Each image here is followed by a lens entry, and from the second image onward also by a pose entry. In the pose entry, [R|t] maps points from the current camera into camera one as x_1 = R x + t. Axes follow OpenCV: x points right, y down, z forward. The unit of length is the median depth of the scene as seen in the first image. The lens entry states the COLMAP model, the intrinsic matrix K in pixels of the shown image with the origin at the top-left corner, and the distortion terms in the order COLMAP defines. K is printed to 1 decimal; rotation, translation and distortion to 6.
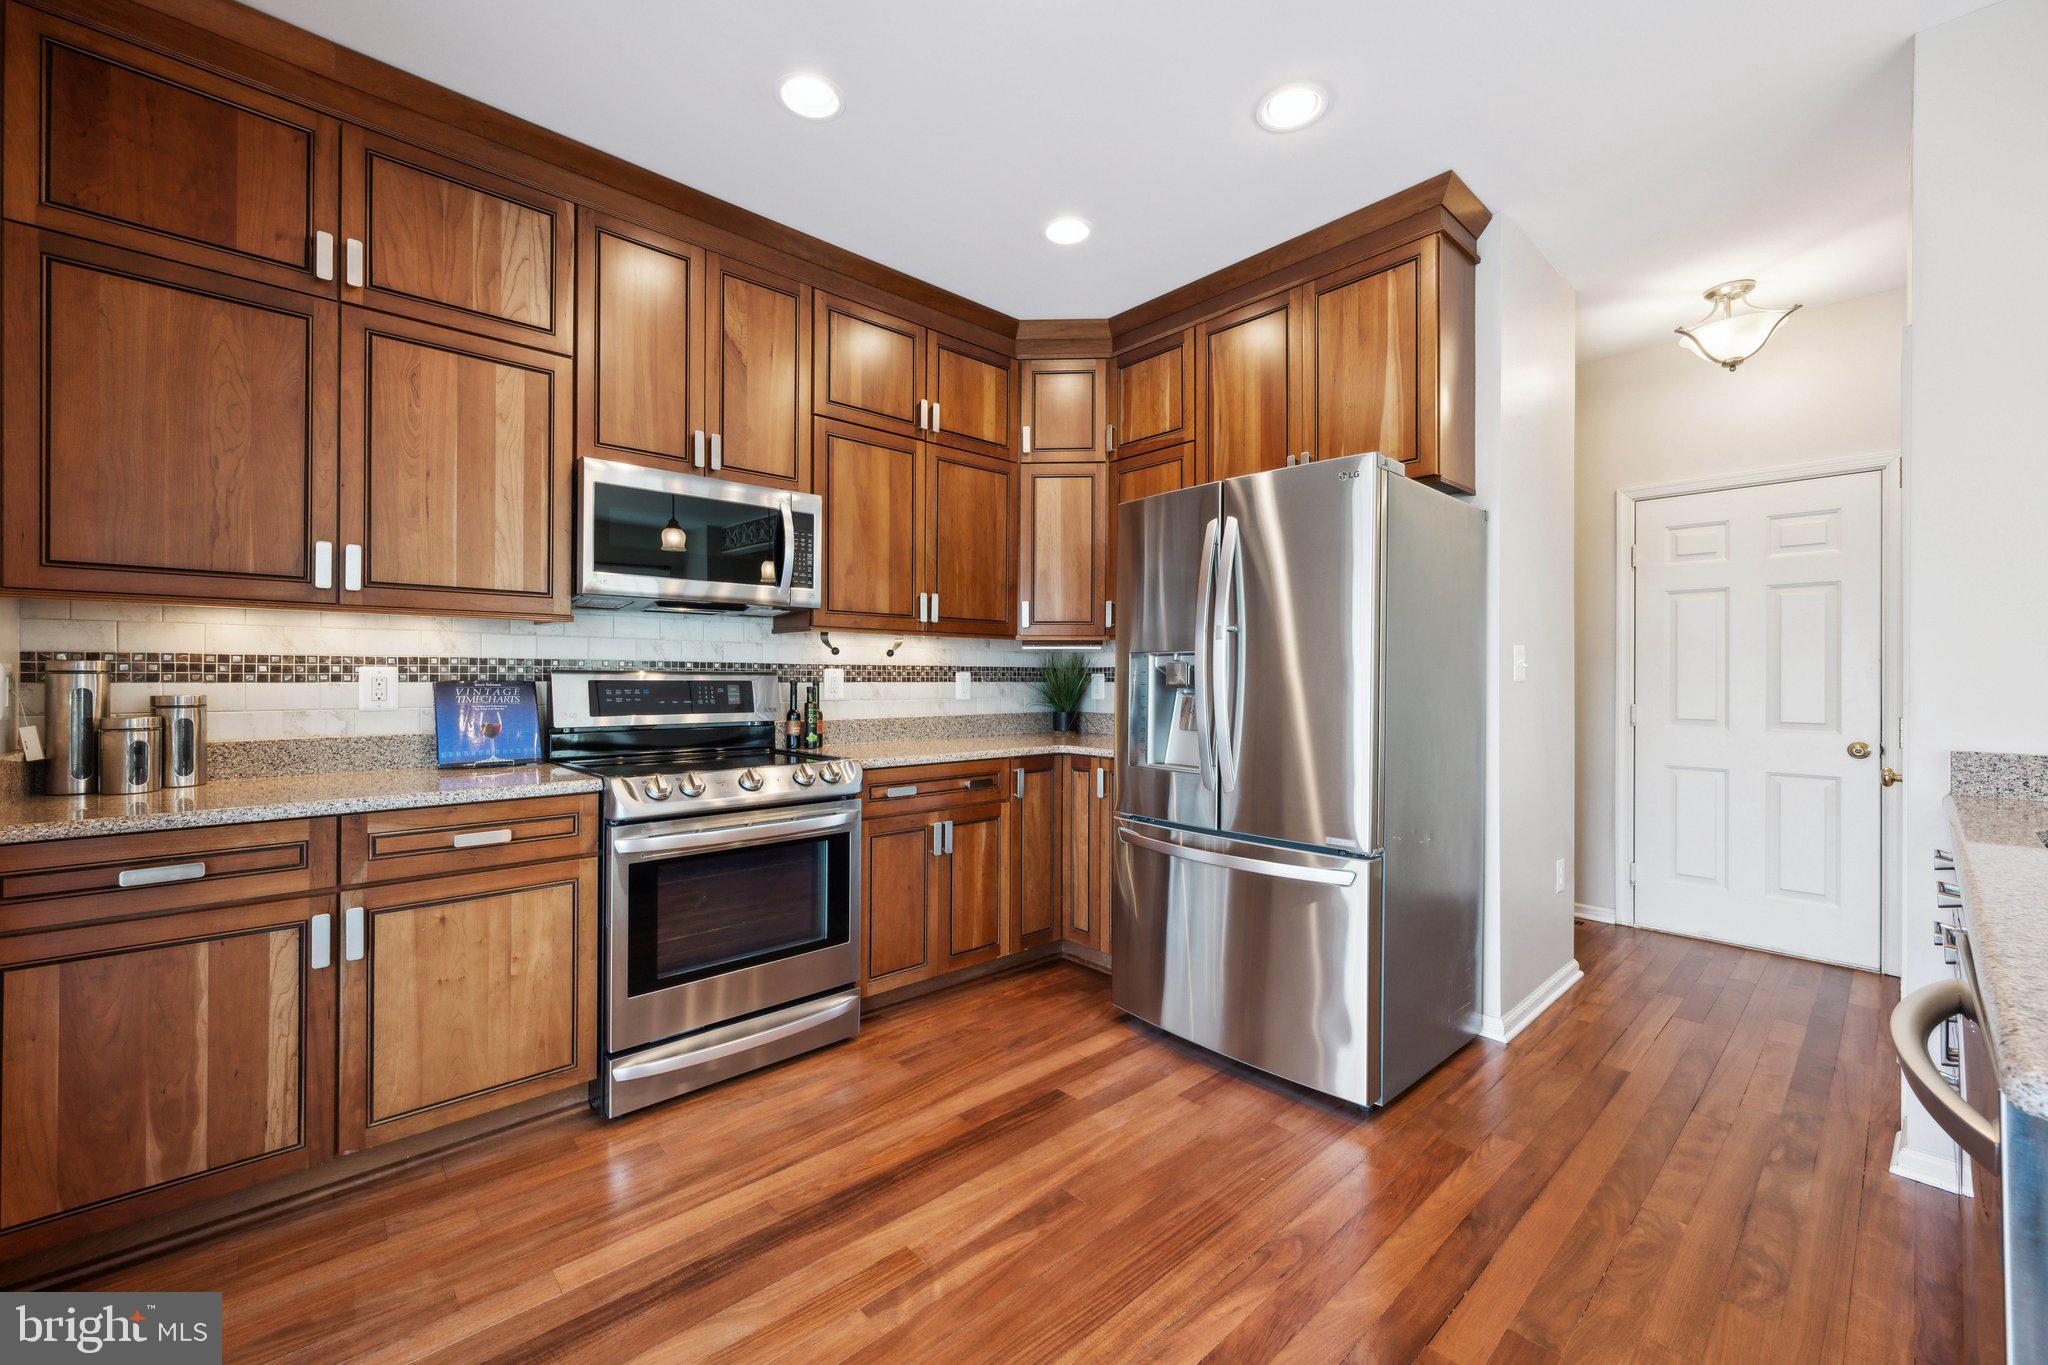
lens RADIAL K [[810.1, 0, 1016.8], [0, 810.1, 677.7], [0, 0, 1]] dist [0.001330, -0.000056]
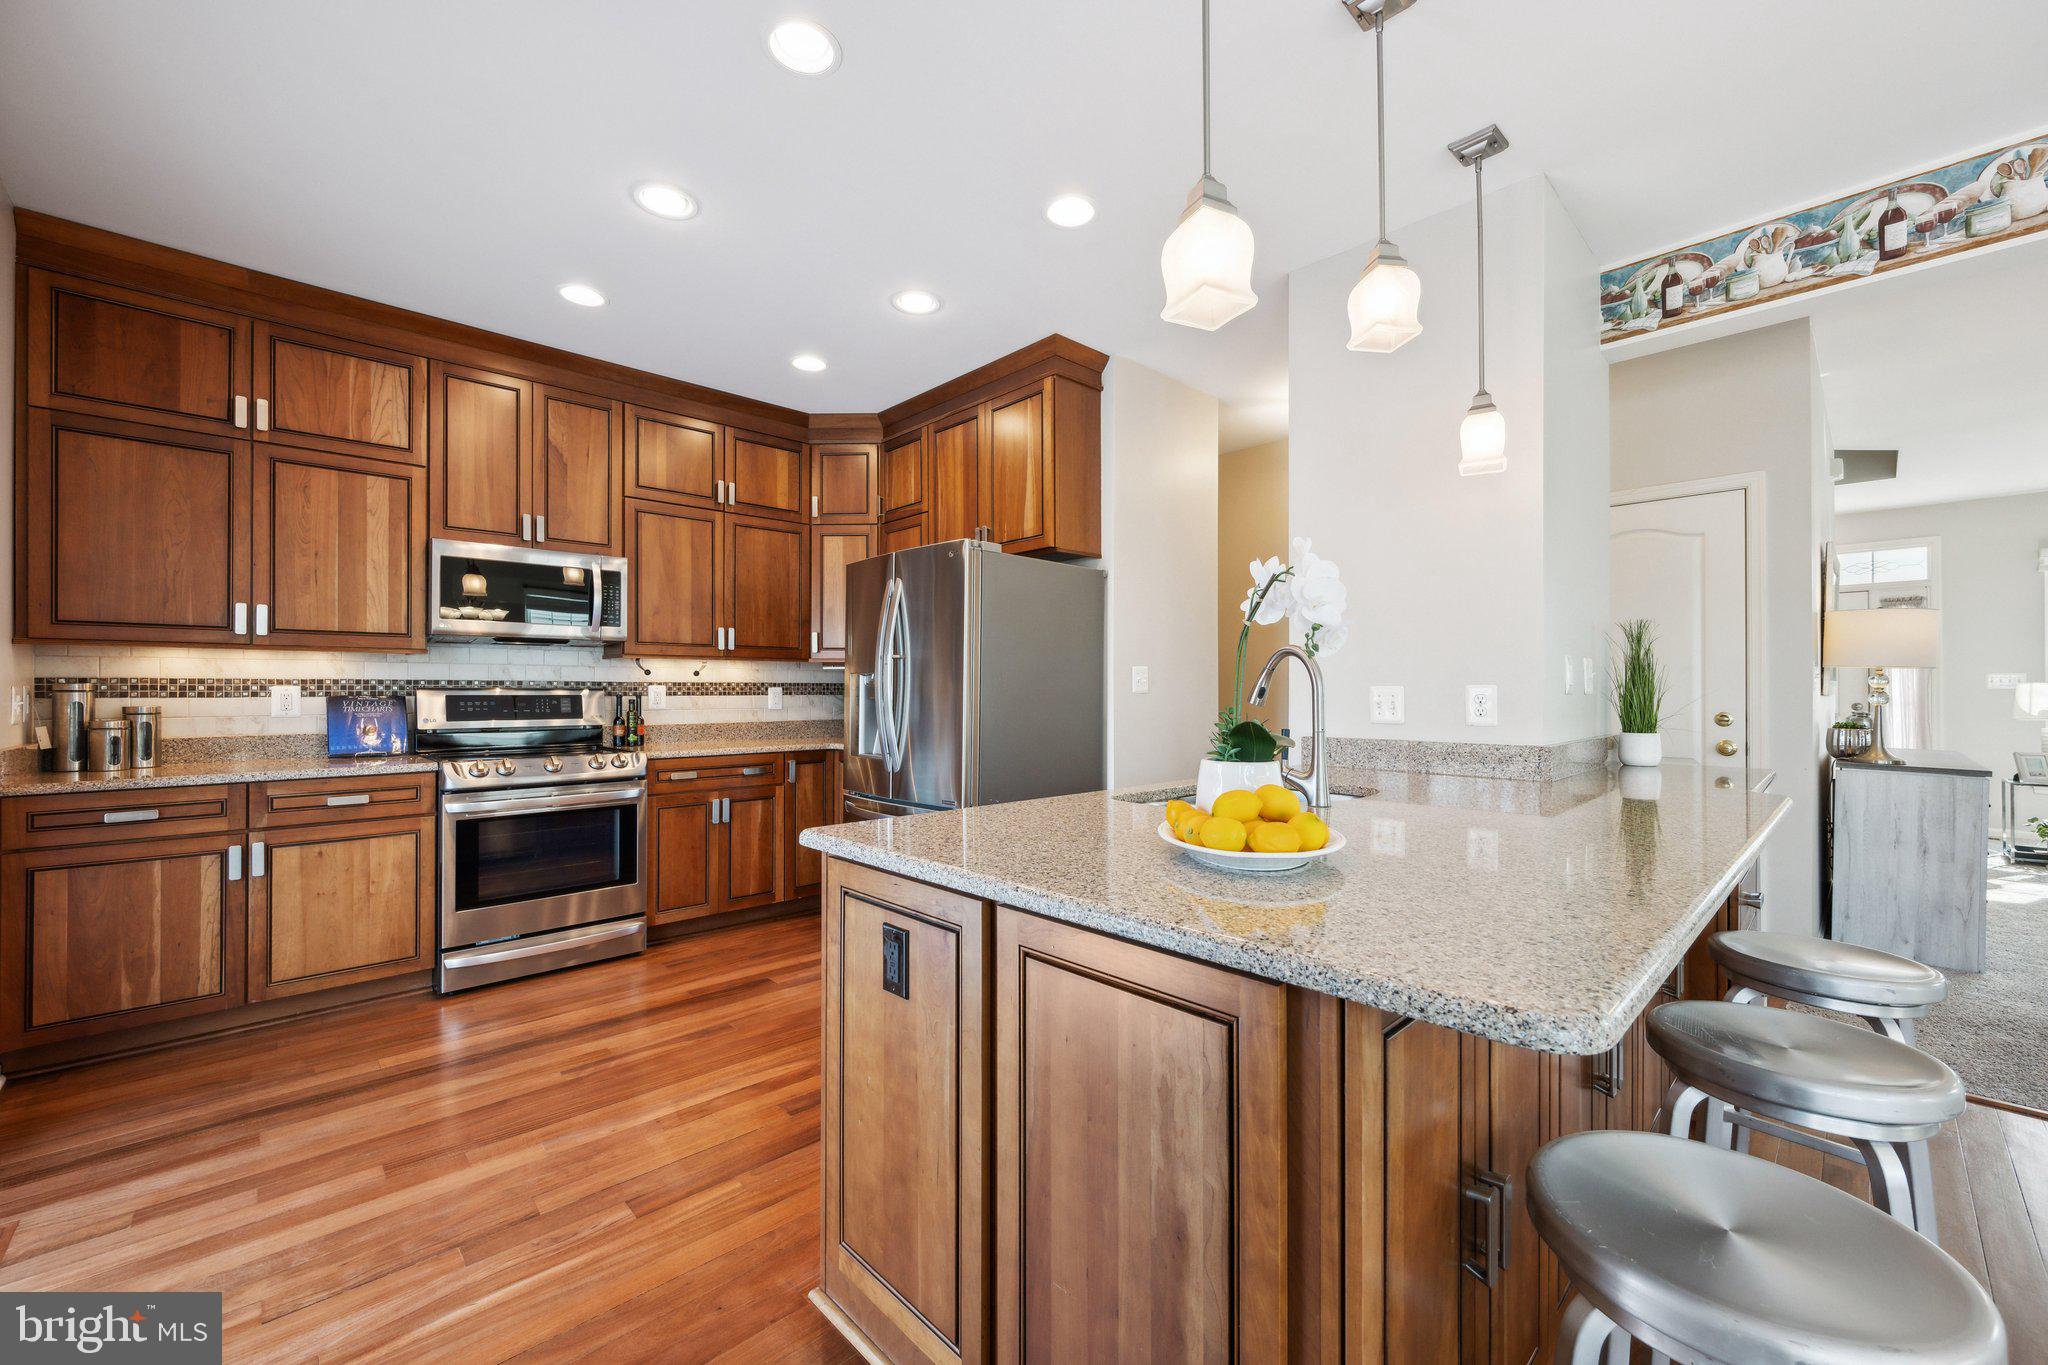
lens RADIAL K [[810.1, 0, 1016.8], [0, 810.1, 688.9], [0, 0, 1]] dist [0.001330, -0.000056]
pose [[0.999802, -0.004403, 0.019398, 0.469138], [0.004450, 0.999987, -0.002363, 0.000270], [-0.019388, 0.002449, 0.999809, -0.448703]]
